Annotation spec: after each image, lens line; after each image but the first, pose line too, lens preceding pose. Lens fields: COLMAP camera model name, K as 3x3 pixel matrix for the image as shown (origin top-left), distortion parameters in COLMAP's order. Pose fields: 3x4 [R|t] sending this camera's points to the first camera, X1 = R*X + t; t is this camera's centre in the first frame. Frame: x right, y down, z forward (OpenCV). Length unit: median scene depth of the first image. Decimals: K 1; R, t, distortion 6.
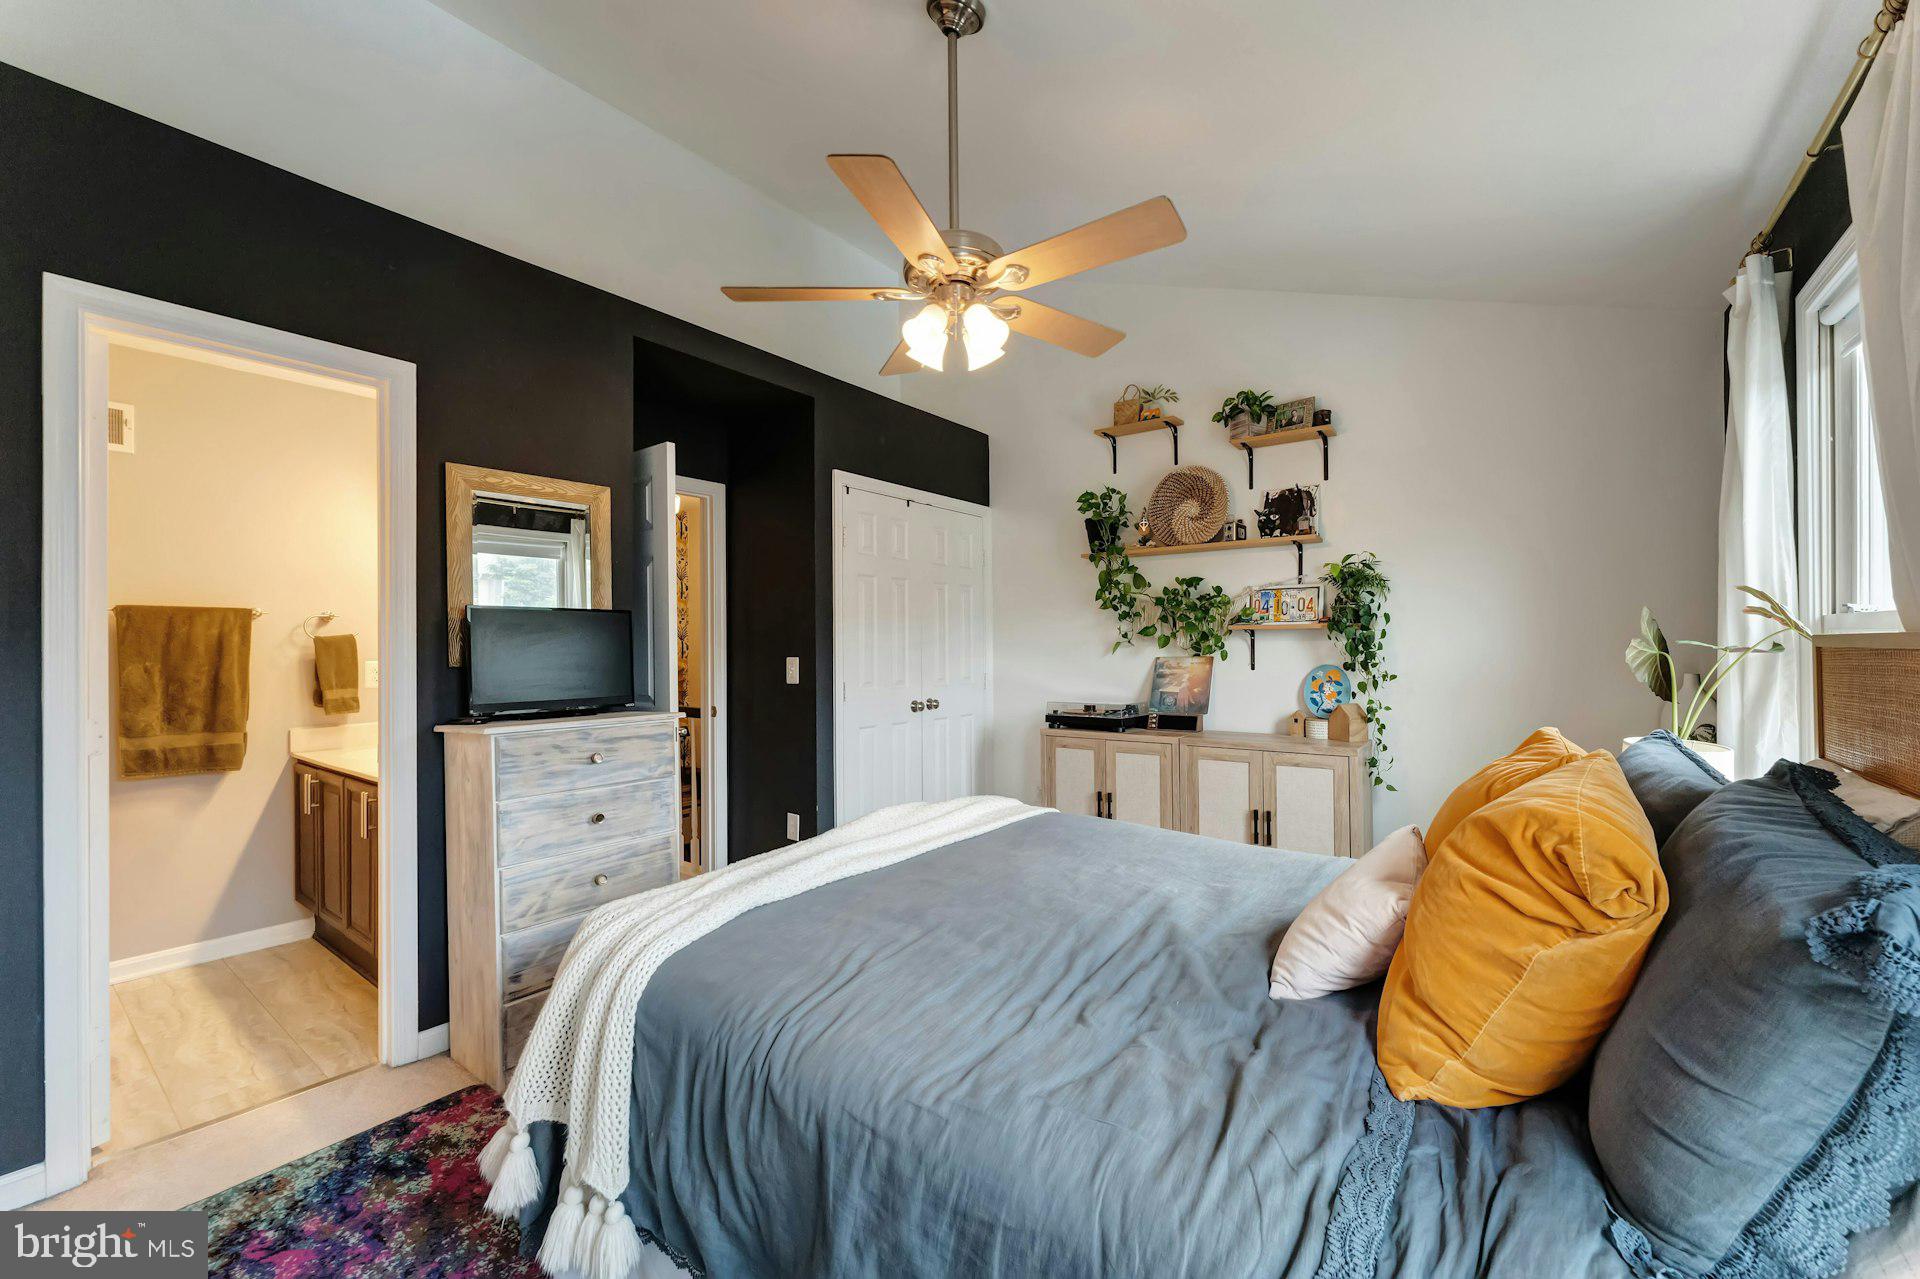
lens RADIAL K [[790.4, 0, 973.2], [0, 790.4, 647.2], [0, 0, 1]] dist [-0.006665, -0.000132]
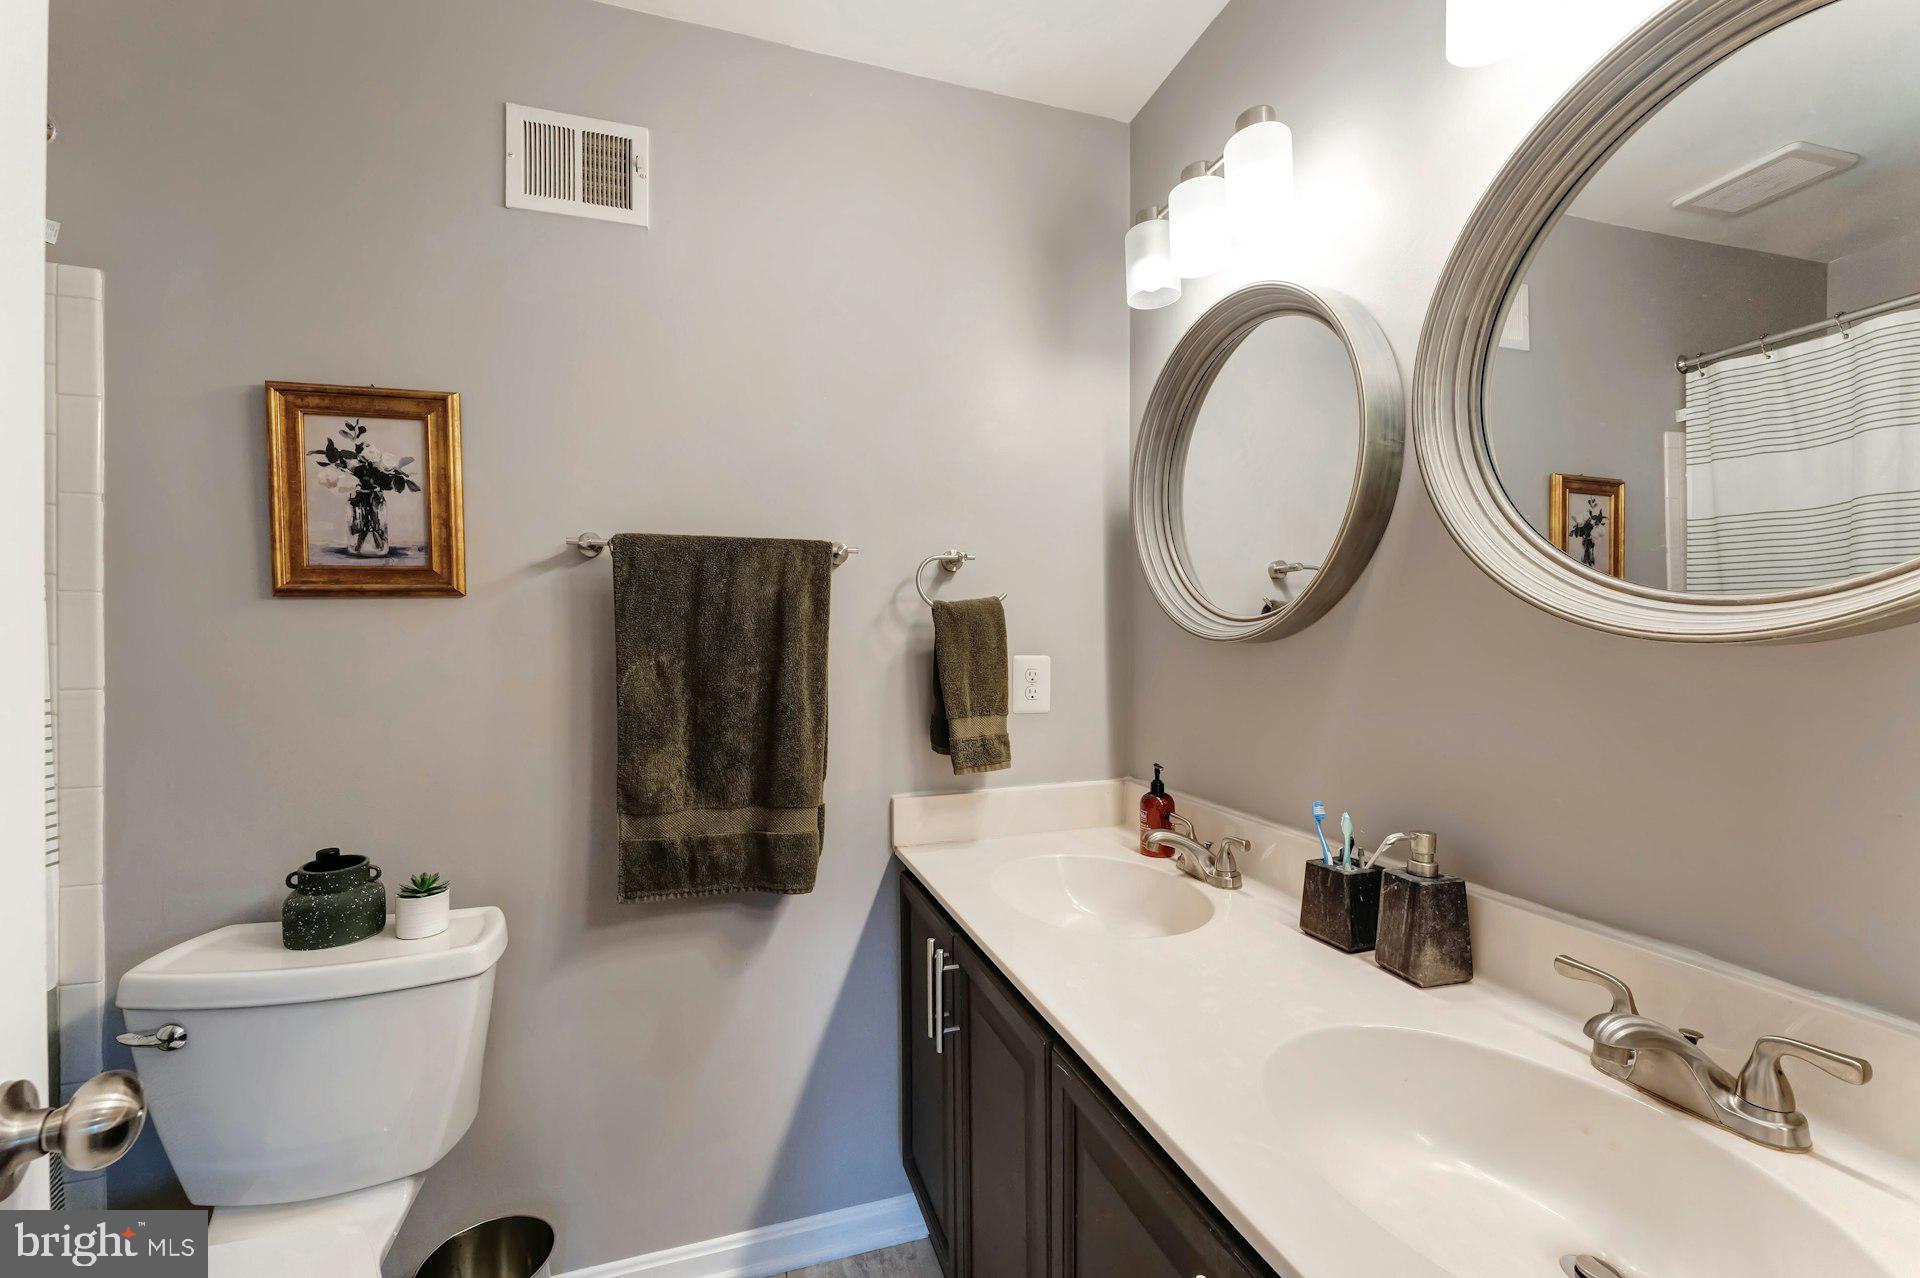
lens RADIAL K [[790.4, 0, 973.2], [0, 790.4, 646.7], [0, 0, 1]] dist [-0.006665, -0.000132]
pose [[0.836838, 0.007519, -0.547399, -0.608706], [-0.002403, 0.999946, 0.010061, 0.008671], [0.547445, -0.007104, 0.836811, 0.673313]]
